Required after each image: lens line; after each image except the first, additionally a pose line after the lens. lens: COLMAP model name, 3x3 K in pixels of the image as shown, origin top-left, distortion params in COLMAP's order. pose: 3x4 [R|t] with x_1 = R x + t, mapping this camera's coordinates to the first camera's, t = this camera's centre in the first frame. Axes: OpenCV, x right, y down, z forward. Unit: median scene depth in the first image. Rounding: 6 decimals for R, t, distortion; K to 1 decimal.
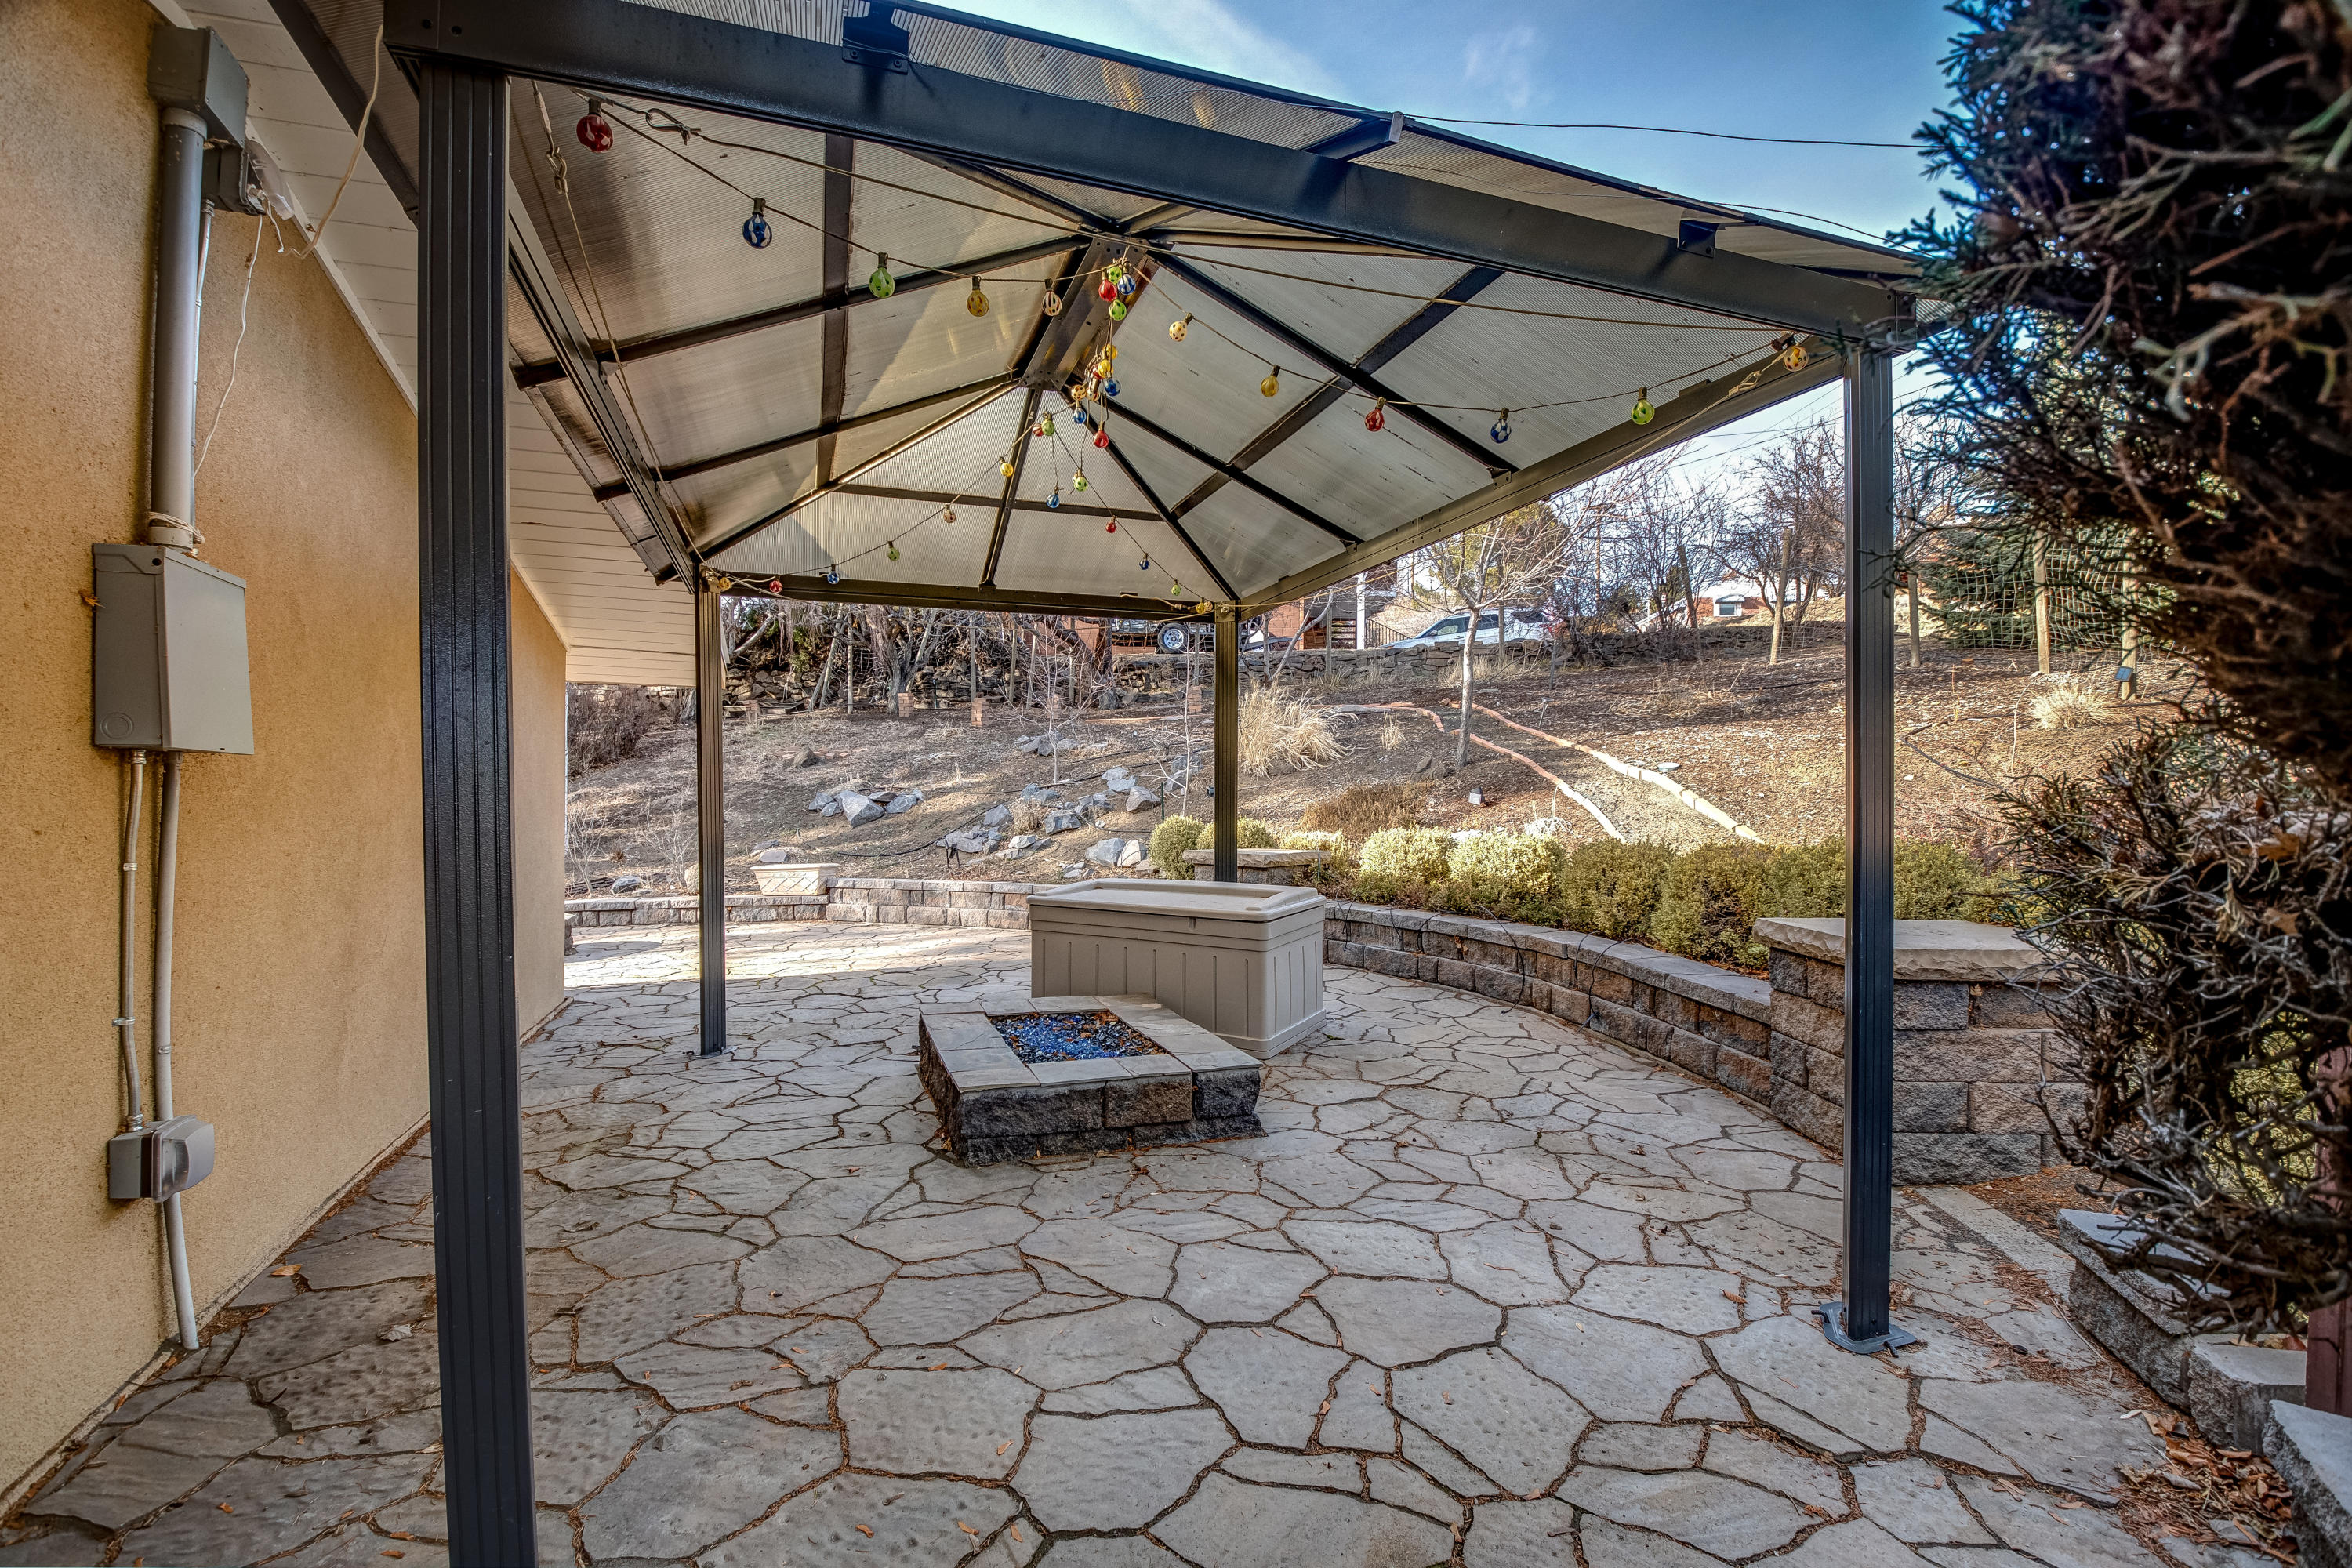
lens RADIAL K [[1040.3, 0, 1171.3], [0, 1040.3, 798.1], [0, 0, 1]] dist [-0.018336, -0.001246]
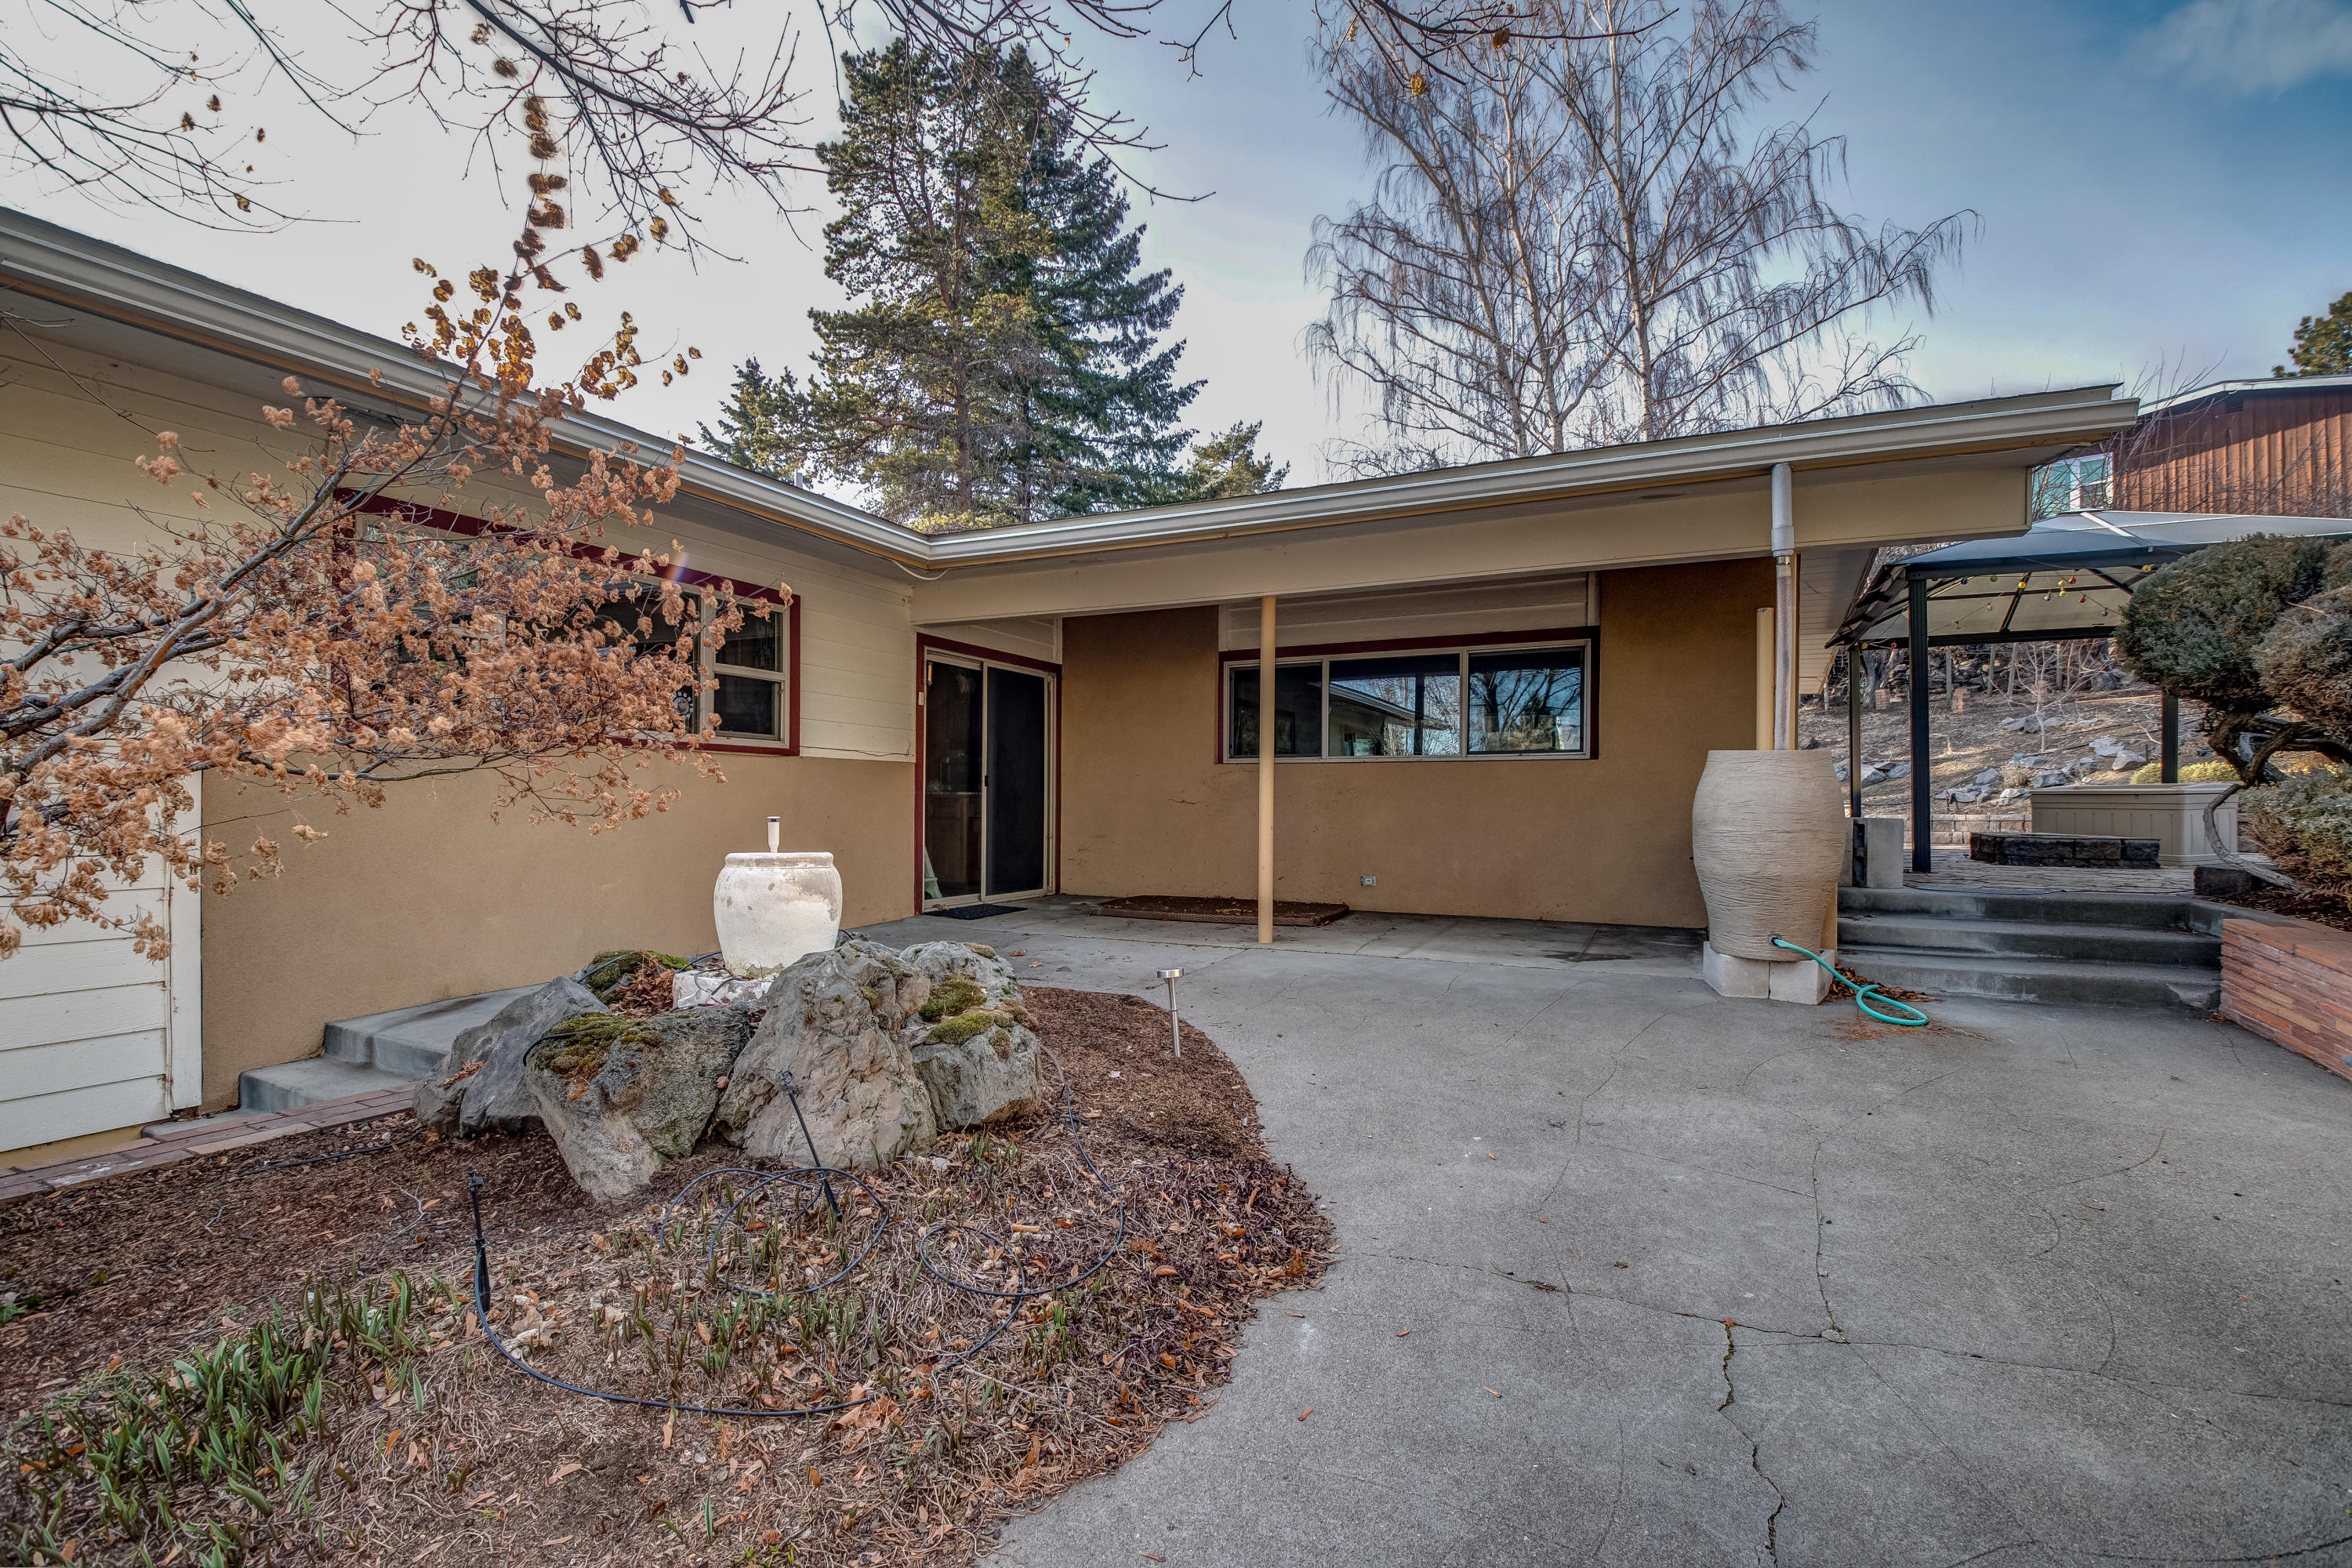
lens RADIAL K [[1040.3, 0, 1220.2], [0, 1040.3, 803.9], [0, 0, 1]] dist [-0.018336, -0.001246]
pose [[0.709996, 0.001748, -0.704204, 0.056872], [-0.003601, 0.999993, -0.001148, 0.052913], [0.704196, 0.003351, 0.709997, -0.576738]]
